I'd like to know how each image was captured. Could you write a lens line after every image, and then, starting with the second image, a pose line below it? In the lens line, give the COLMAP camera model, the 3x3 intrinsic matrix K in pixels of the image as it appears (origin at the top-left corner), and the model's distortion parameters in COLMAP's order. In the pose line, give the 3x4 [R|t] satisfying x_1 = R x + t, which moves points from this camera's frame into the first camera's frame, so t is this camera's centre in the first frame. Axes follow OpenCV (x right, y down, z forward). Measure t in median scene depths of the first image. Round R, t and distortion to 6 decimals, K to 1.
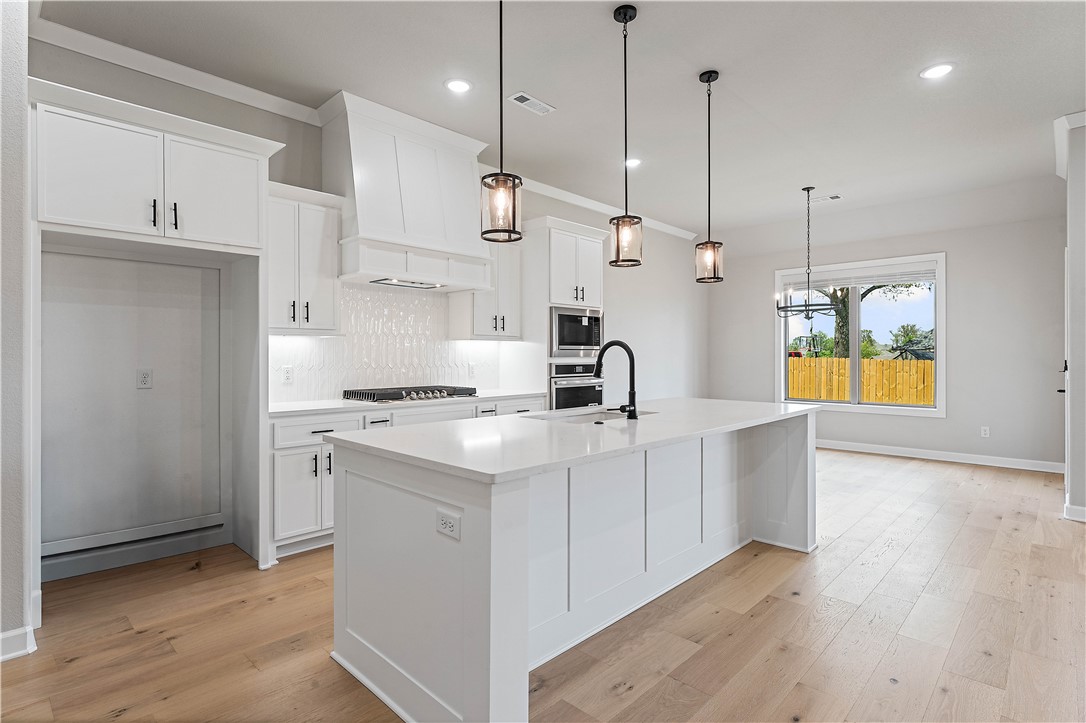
lens RADIAL K [[529.3, 0, 543.0], [0, 529.3, 361.5], [0, 0, 1]] dist [-0.000511, 0.000008]
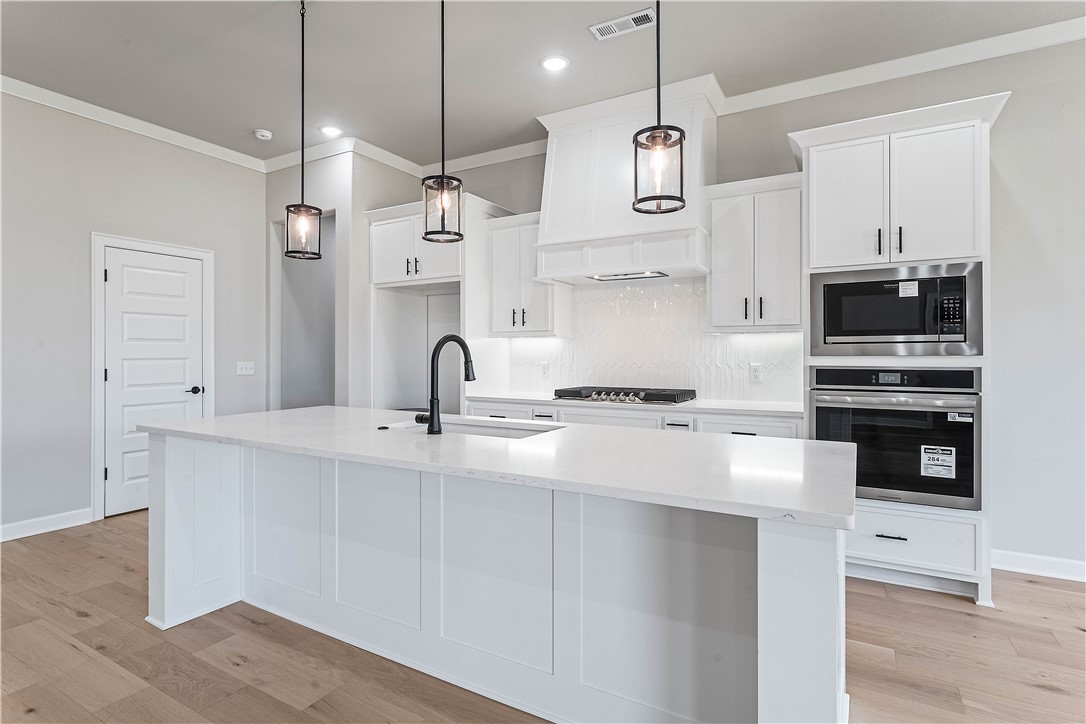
lens RADIAL K [[557.0, 0, 543.0], [0, 557.0, 362.0], [0, 0, 1]] dist [-0.000348, -0.000215]
pose [[0.245273, 0.010885, -0.969393, 0.693475], [-0.011549, 0.999899, 0.008305, -0.003582], [0.969385, 0.009159, 0.245374, 0.654589]]
